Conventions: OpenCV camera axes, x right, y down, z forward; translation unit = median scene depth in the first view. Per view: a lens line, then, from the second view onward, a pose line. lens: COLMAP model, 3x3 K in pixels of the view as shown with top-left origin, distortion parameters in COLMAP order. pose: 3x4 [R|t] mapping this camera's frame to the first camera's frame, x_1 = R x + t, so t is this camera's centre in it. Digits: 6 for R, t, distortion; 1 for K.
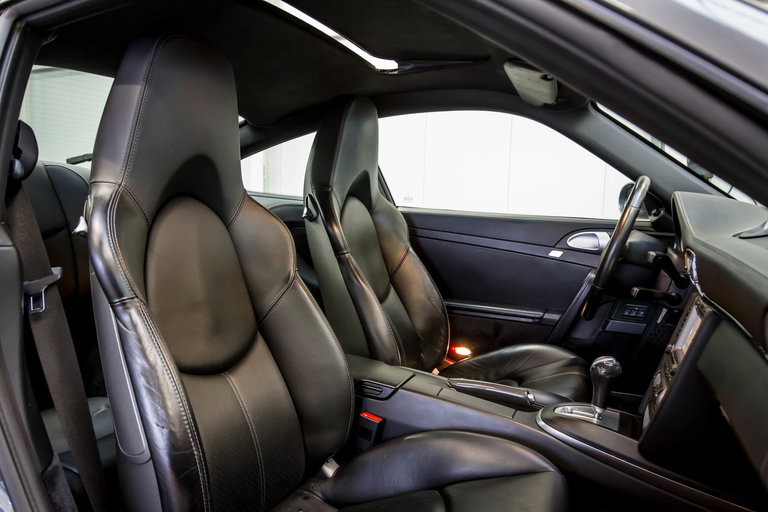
lens RADIAL K [[572.1, 0, 384.9], [0, 572.1, 252.3], [0, 0, 1]] dist [-0.013291, -0.013445]
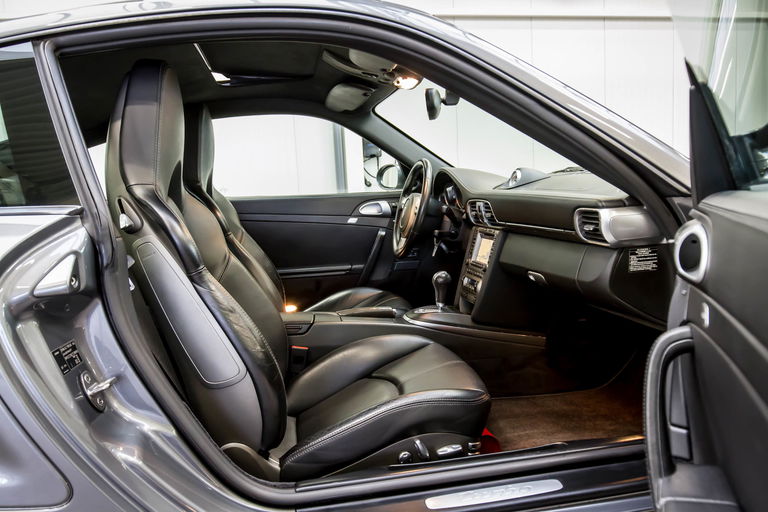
lens RADIAL K [[572.1, 0, 382.7], [0, 572.1, 258.1], [0, 0, 1]] dist [-0.013291, -0.013445]
pose [[0.829994, -0.144895, 0.538623, -0.395957], [0.130601, 0.989310, 0.064885, 0.012331], [-0.542267, 0.016490, 0.840045, -0.175390]]
